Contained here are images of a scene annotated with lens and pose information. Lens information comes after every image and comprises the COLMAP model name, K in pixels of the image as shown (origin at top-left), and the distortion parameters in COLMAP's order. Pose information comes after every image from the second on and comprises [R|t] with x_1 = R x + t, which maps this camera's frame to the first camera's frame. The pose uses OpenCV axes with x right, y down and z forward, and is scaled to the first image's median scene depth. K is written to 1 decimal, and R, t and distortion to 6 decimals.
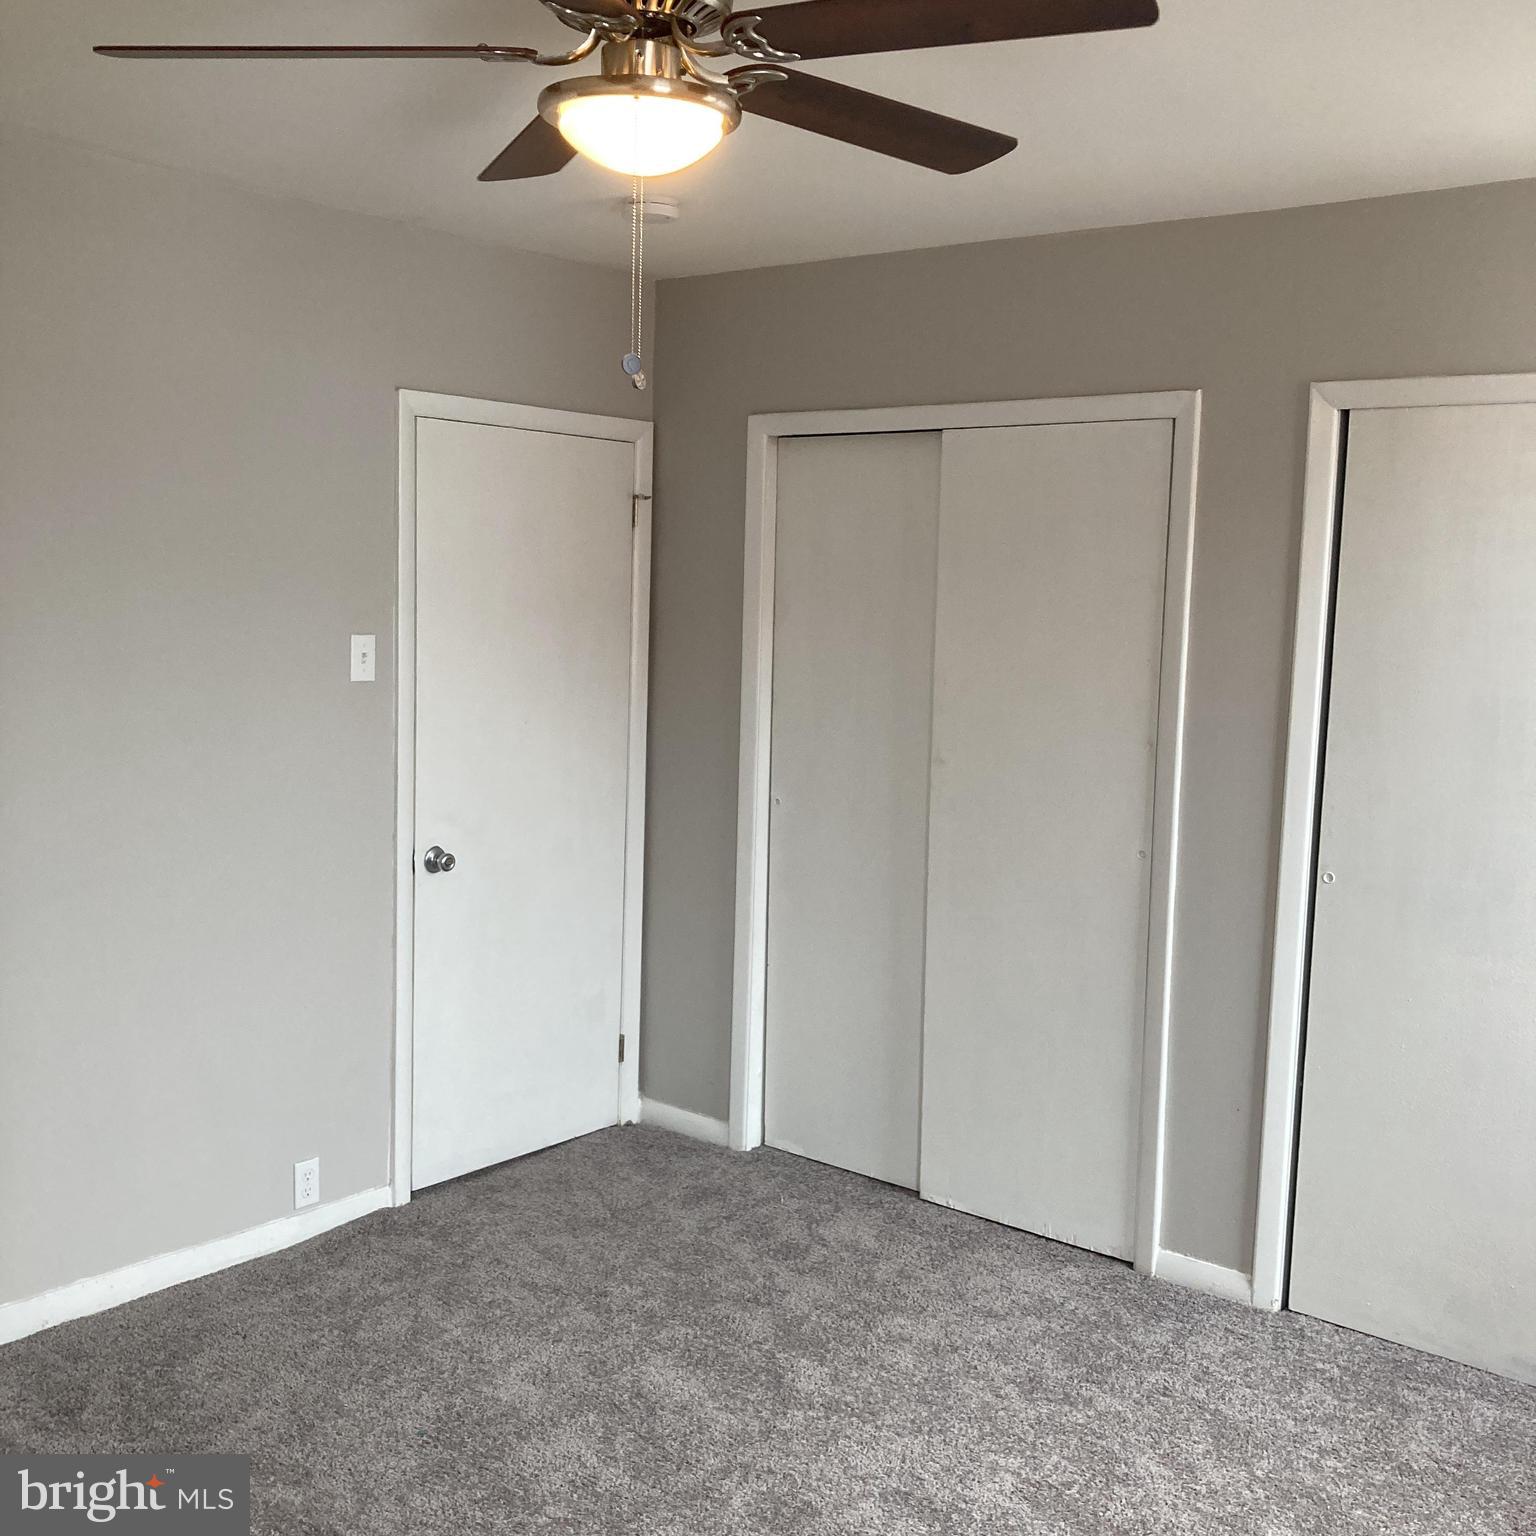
lens RADIAL K [[1680.8, 0, 773.3], [0, 1680.8, 771.5], [0, 0, 1]] dist [0.005870, 0.000000]
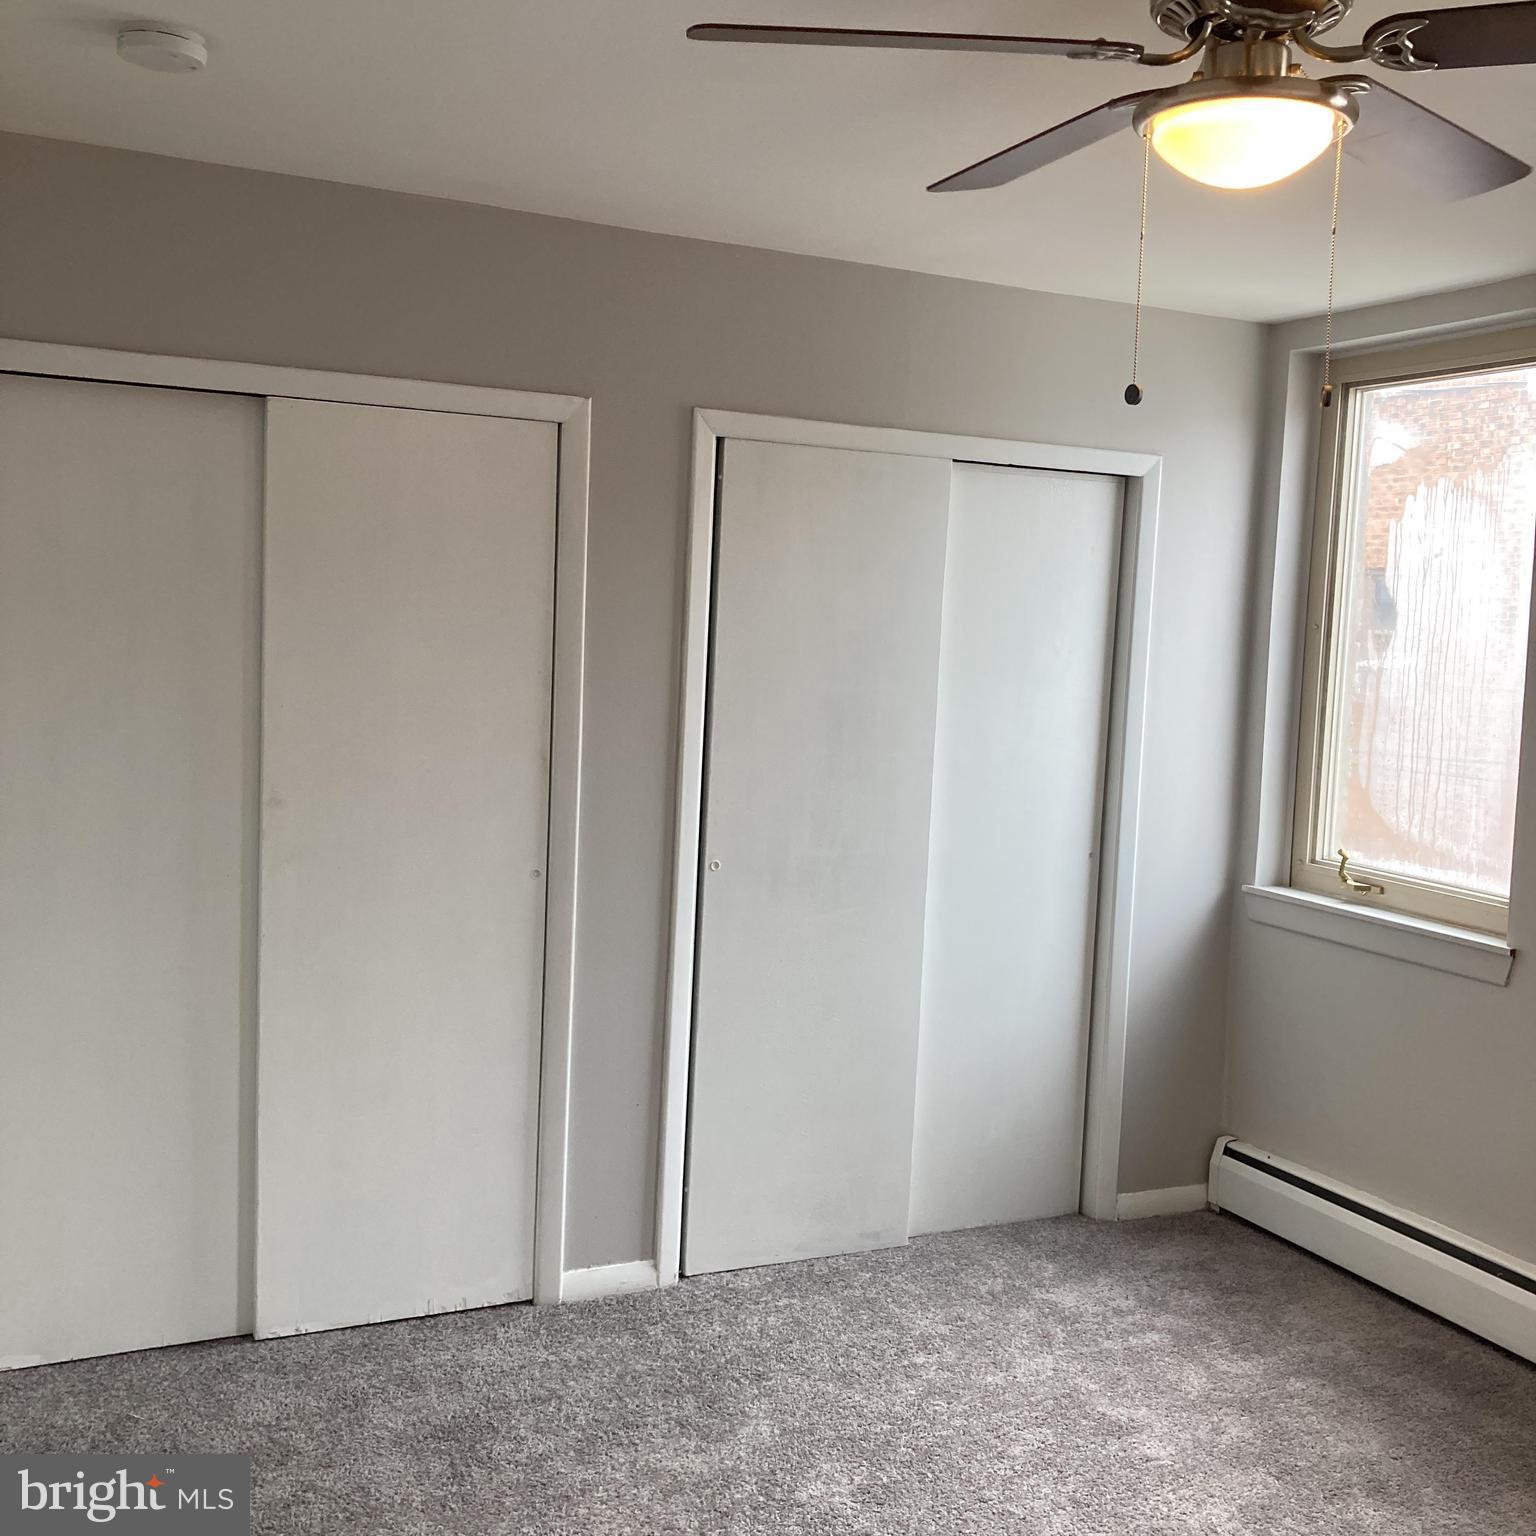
lens RADIAL K [[1680.8, 0, 772.4], [0, 1680.8, 761.7], [0, 0, 1]] dist [0.005870, 0.000000]
pose [[0.422962, -0.088715, 0.901794, -0.590174], [0.069176, 0.995453, 0.065484, -0.069656], [-0.903503, 0.034686, 0.427176, 0.474399]]
